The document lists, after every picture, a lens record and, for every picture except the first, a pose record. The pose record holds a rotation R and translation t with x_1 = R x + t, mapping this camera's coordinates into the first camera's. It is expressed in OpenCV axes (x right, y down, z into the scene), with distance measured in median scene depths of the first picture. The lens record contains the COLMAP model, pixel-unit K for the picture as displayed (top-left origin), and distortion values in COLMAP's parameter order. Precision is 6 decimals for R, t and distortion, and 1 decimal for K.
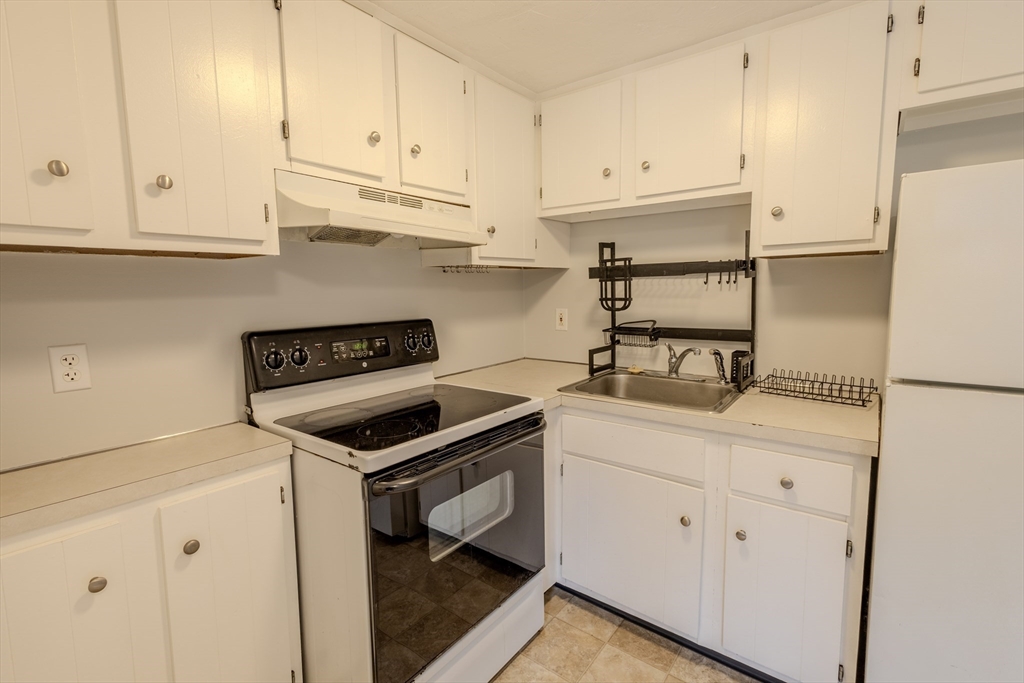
lens RADIAL K [[466.5, 0, 513.0], [0, 466.5, 338.9], [0, 0, 1]] dist [0.010197, -0.003116]
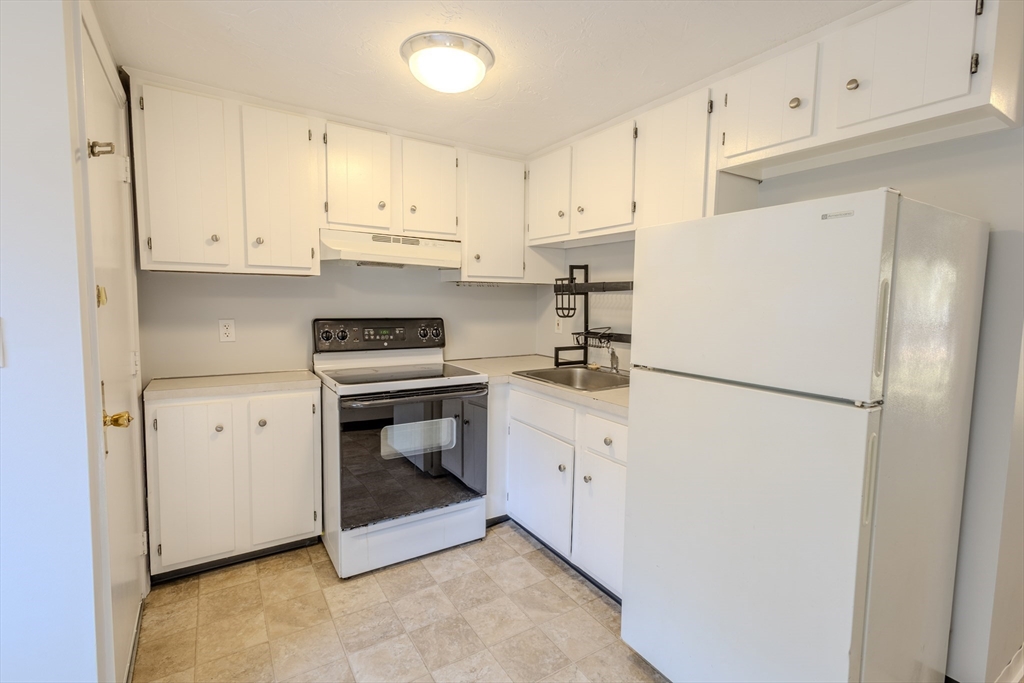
lens RADIAL K [[466.5, 0, 513.0], [0, 466.5, 338.9], [0, 0, 1]] dist [0.010197, -0.003116]
pose [[0.941077, 0.056099, -0.333506, 0.616663], [-0.064183, 0.997850, -0.013262, 0.031895], [0.332045, 0.033886, 0.942655, -0.338057]]
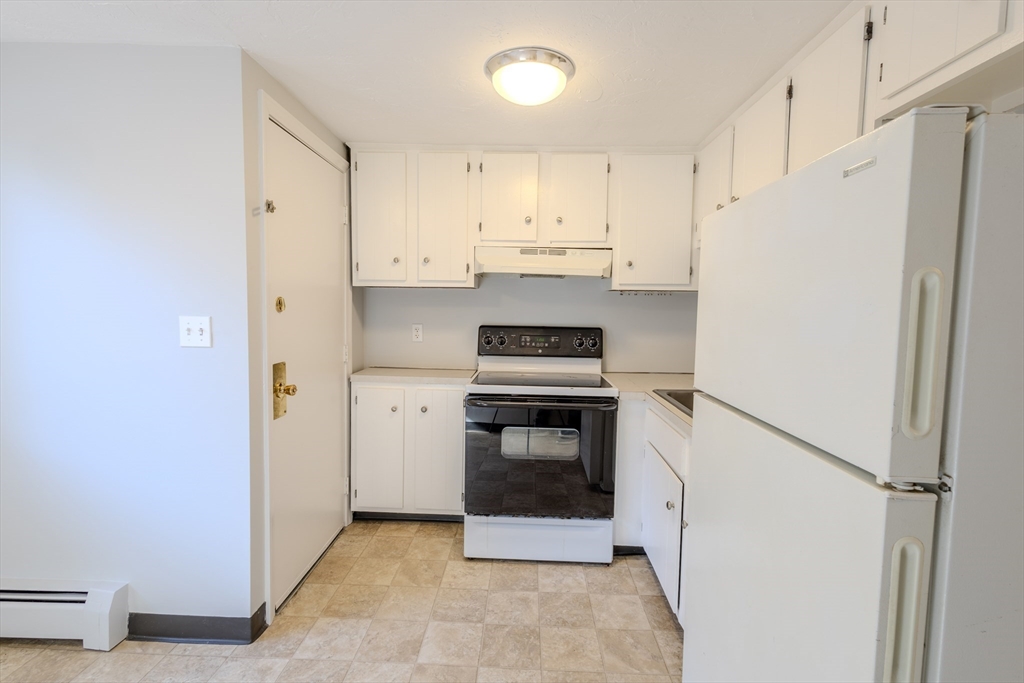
lens RADIAL K [[466.5, 0, 513.0], [0, 466.5, 338.9], [0, 0, 1]] dist [0.010197, -0.003116]
pose [[0.585974, 0.080291, -0.806342, 0.967311], [-0.112946, 0.993458, 0.016844, -0.004452], [0.802420, 0.081203, 0.591209, -0.049693]]
